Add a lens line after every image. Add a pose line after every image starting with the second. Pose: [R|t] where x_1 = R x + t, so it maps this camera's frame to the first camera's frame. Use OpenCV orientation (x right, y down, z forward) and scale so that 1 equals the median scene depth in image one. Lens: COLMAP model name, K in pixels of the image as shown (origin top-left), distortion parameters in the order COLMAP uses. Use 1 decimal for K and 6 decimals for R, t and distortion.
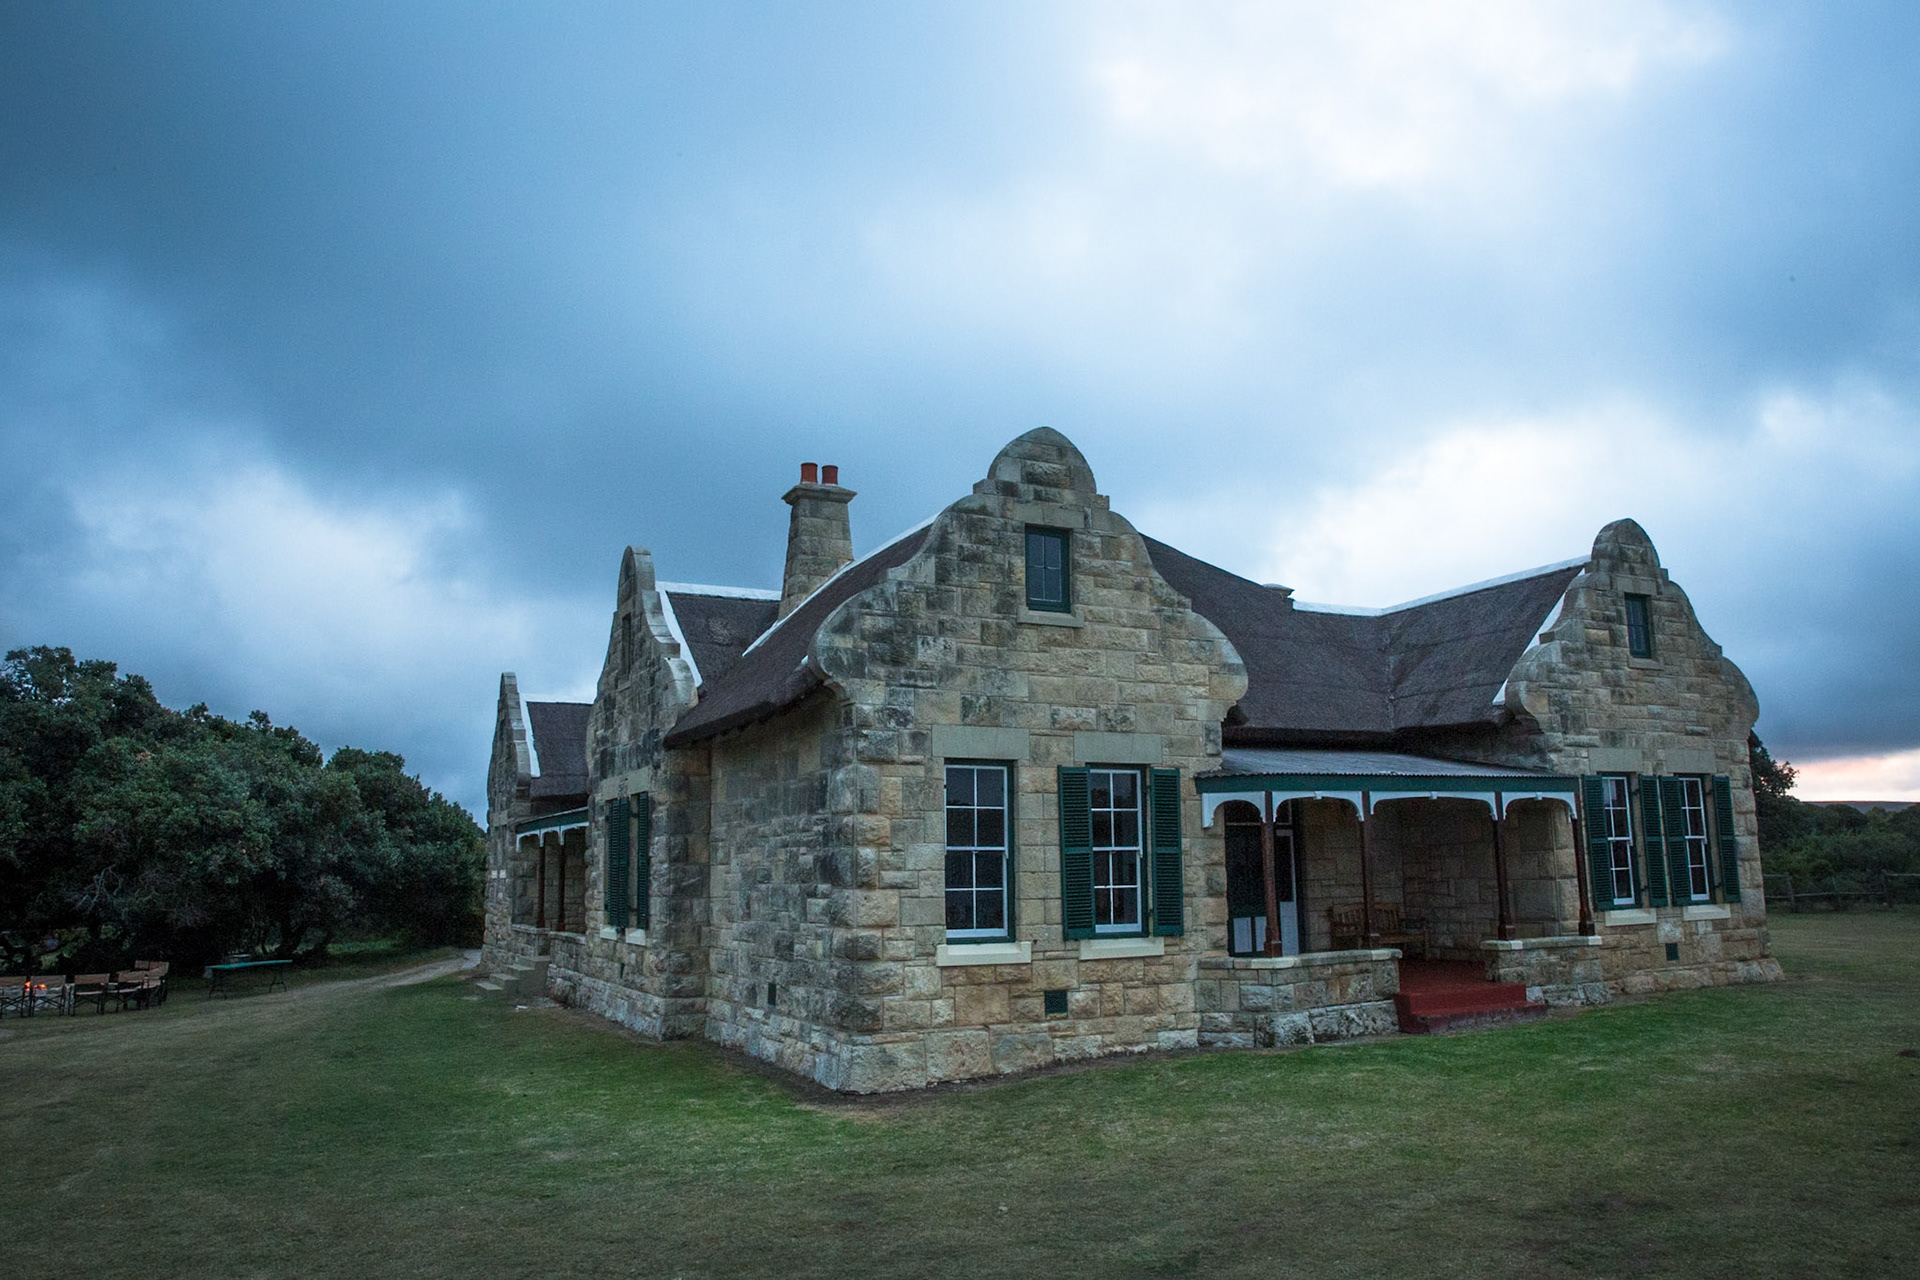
lens RADIAL K [[1520.1, 0, 960.0], [0, 1520.1, 640.0], [0, 0, 1]] dist [-0.148840, 0.165665]
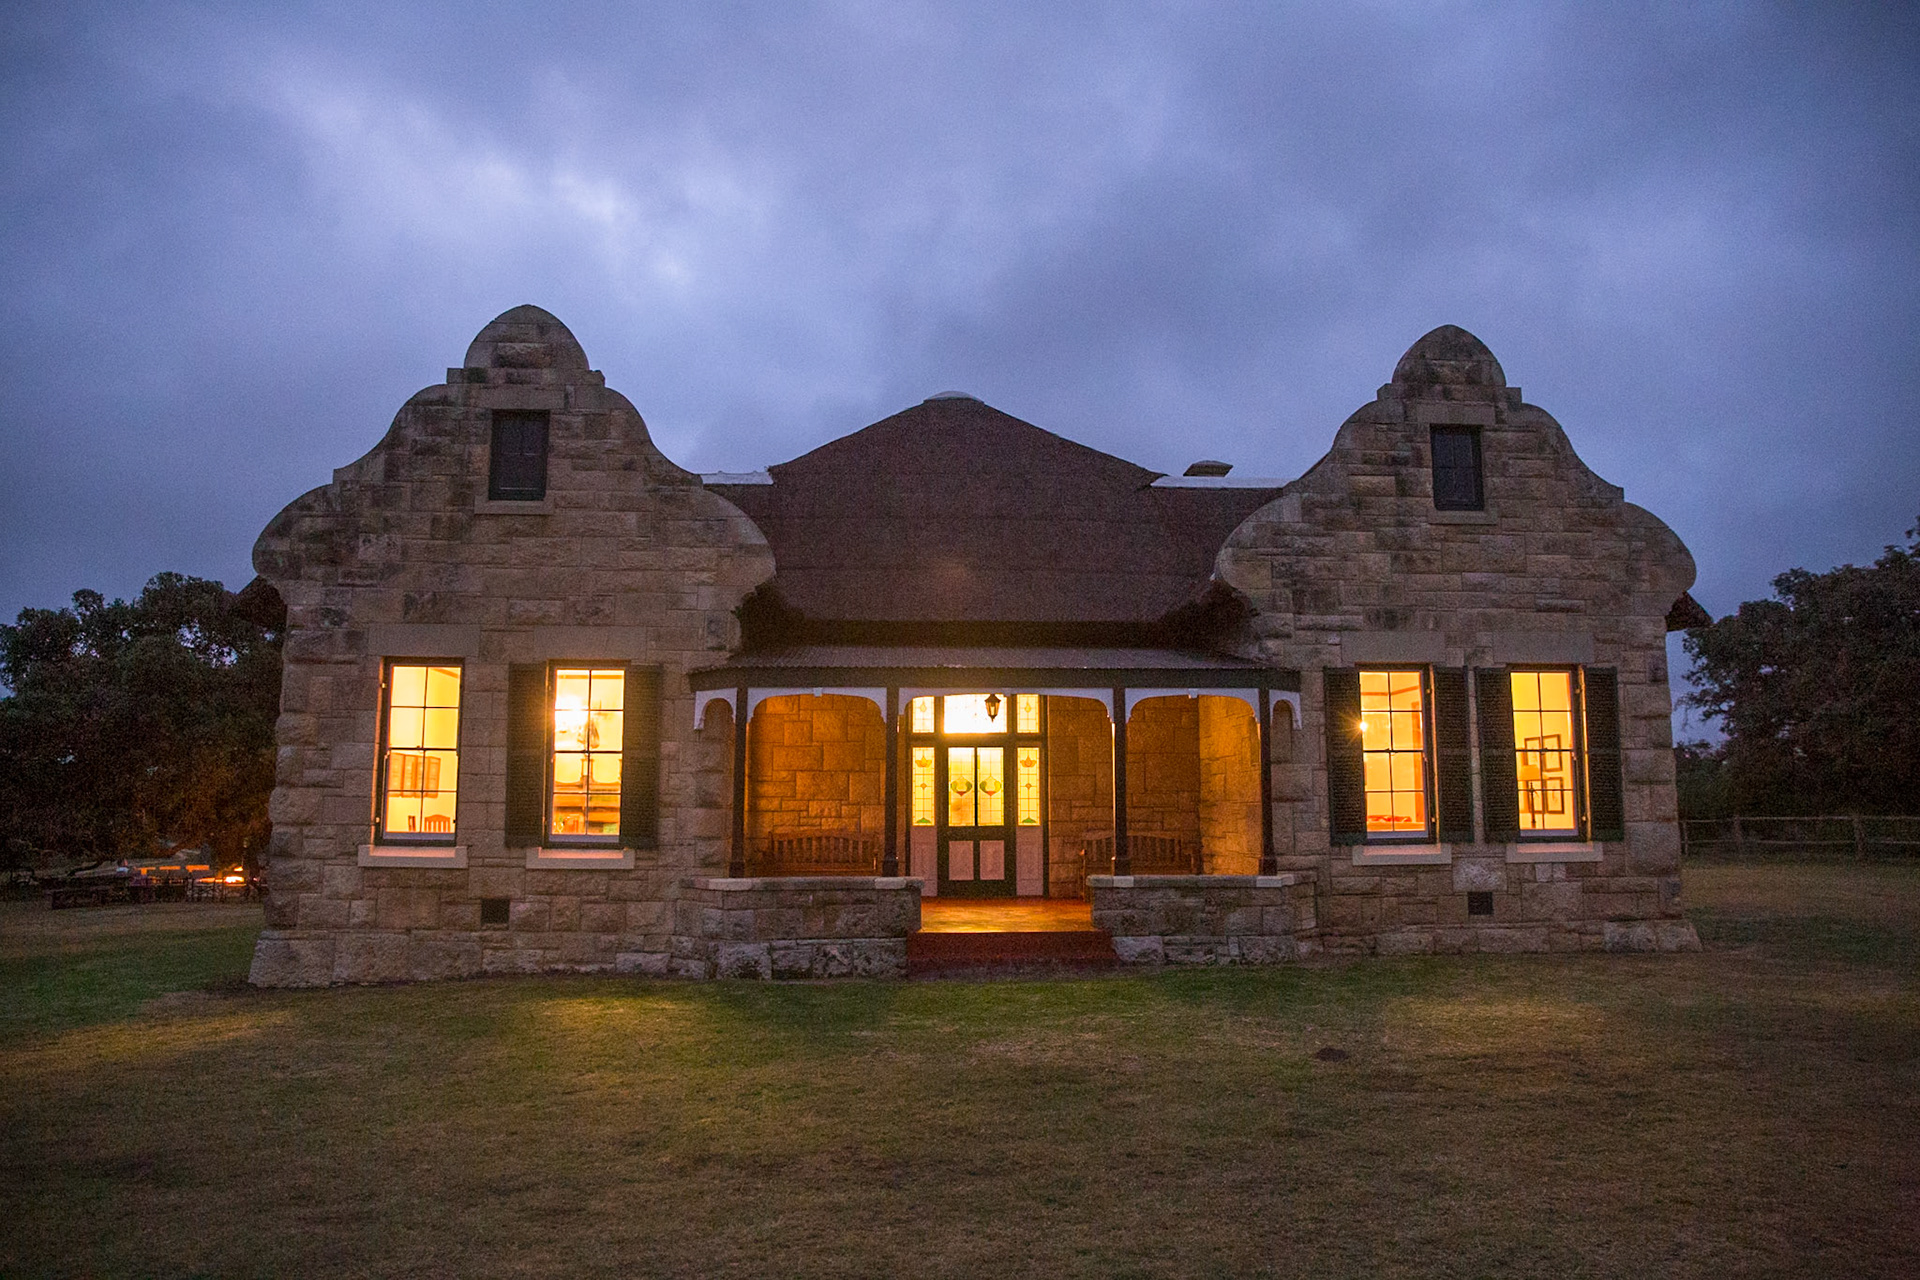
lens RADIAL K [[1520.1, 0, 960.0], [0, 1520.1, 640.0], [0, 0, 1]] dist [-0.148840, 0.165665]
pose [[0.904913, -0.031108, -0.424458, 0.696876], [0.049885, 0.998203, 0.033192, 0.050375], [0.422663, -0.051210, 0.904839, 0.267110]]
